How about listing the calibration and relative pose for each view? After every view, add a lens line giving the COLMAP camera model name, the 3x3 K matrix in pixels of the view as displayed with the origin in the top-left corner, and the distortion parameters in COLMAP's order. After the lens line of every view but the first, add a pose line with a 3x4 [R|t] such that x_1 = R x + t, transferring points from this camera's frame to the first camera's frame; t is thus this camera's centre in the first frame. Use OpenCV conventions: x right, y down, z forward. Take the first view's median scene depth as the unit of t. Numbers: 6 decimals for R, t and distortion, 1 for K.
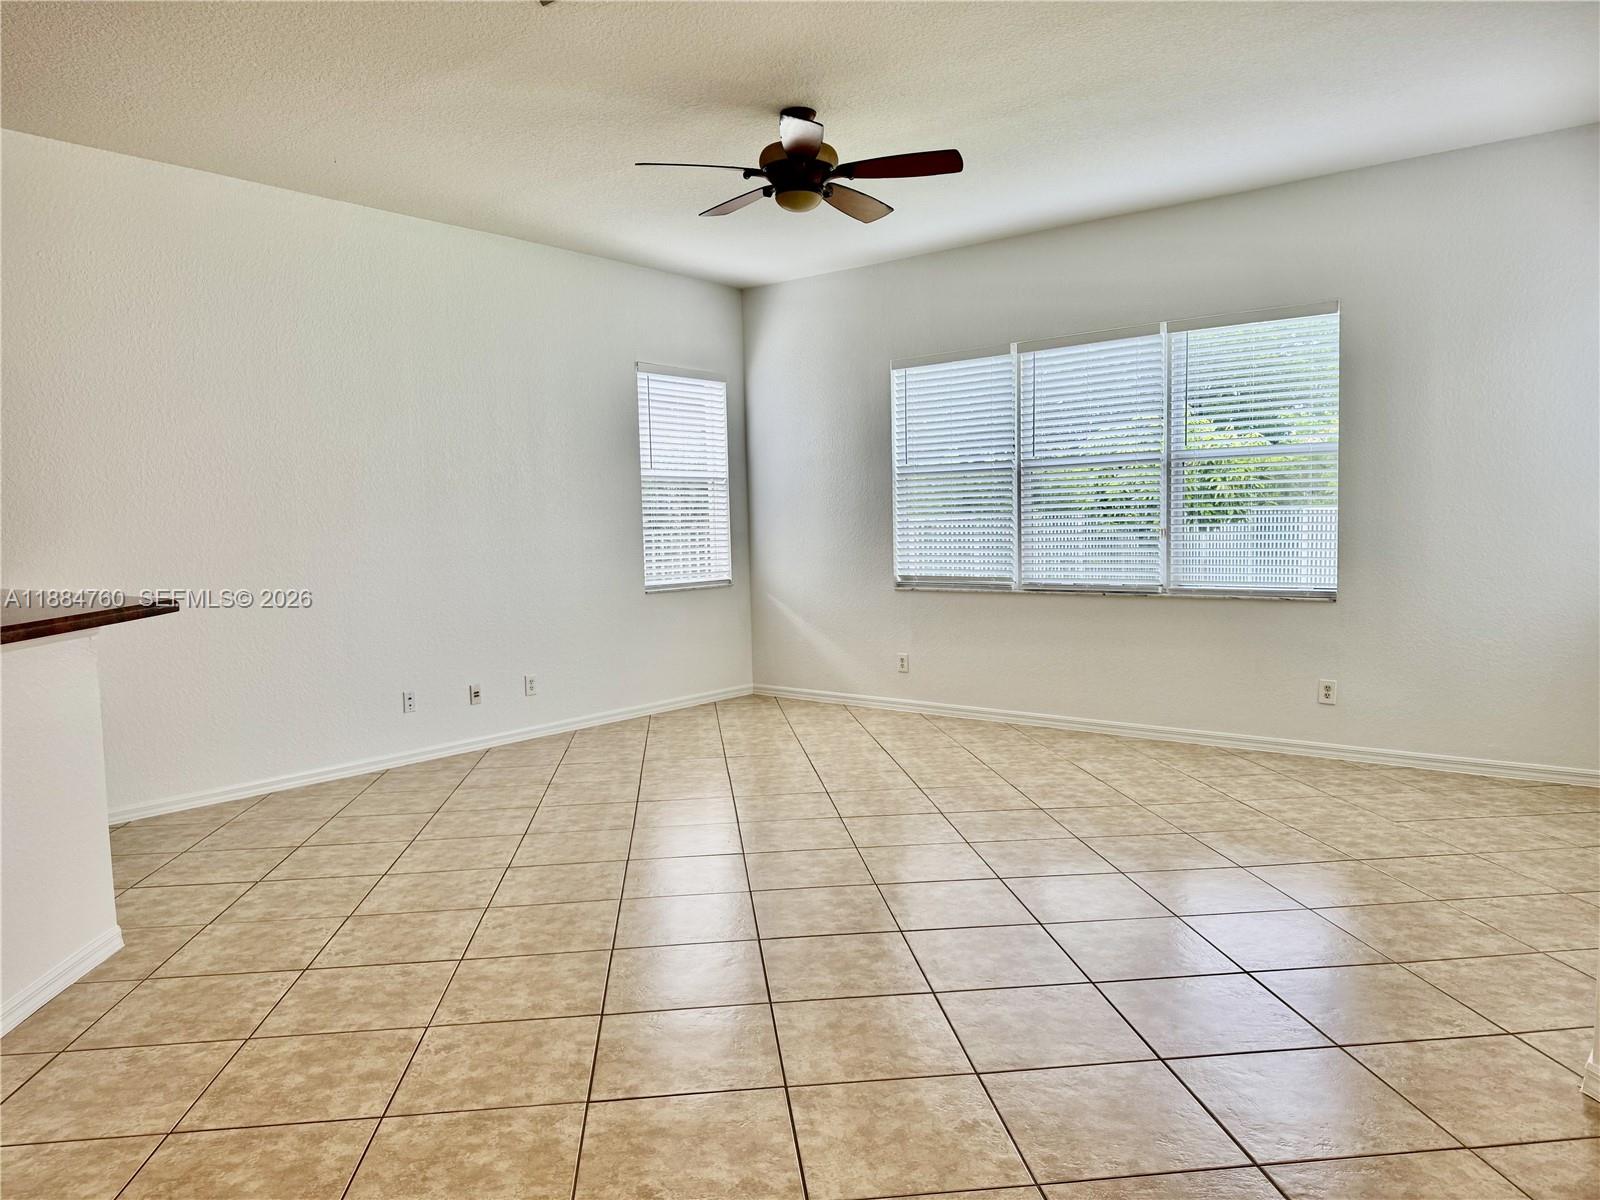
lens RADIAL K [[1113.8, 0, 800.0], [0, 1113.8, 600.0], [0, 0, 1]] dist [0.133102, -0.191335]
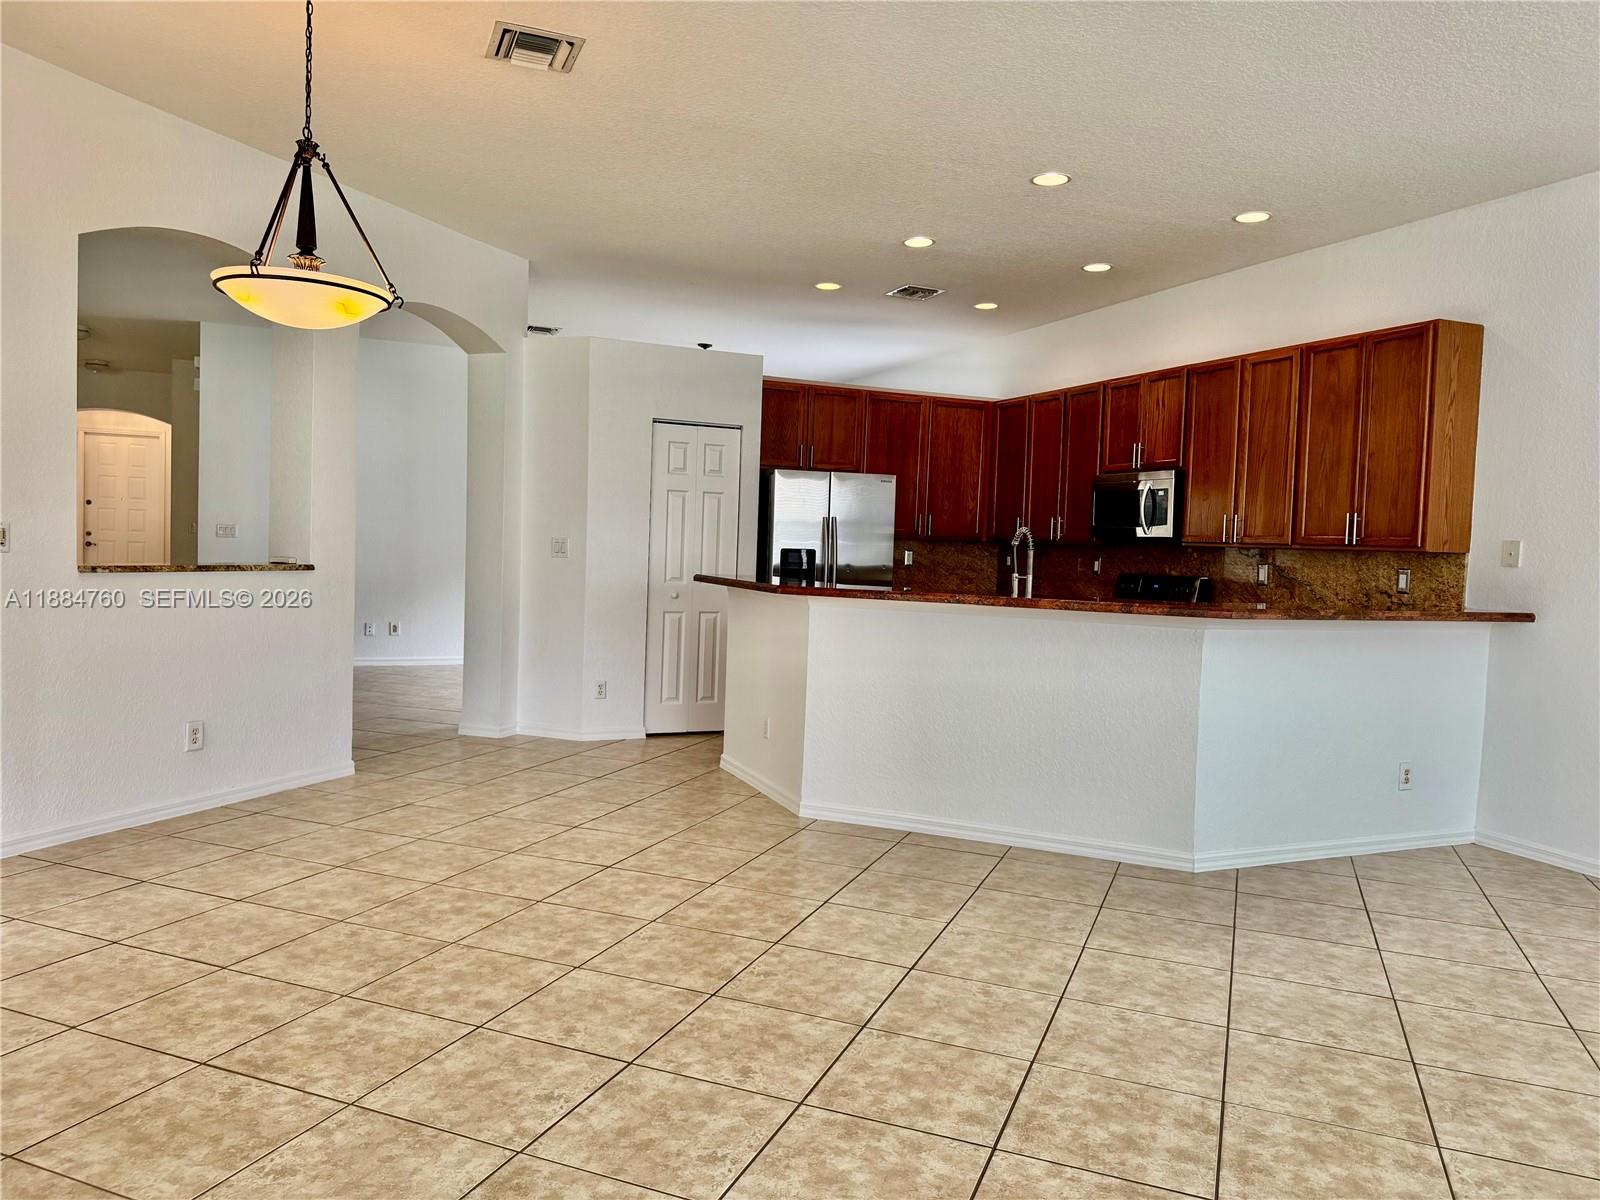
lens RADIAL K [[1113.8, 0, 800.0], [0, 1113.8, 600.0], [0, 0, 1]] dist [0.133102, -0.191335]
pose [[-0.476399, 0.052119, -0.877683, 0.558169], [-0.089629, 0.990162, 0.107448, -0.076038], [0.874649, 0.129854, -0.467041, 0.897546]]
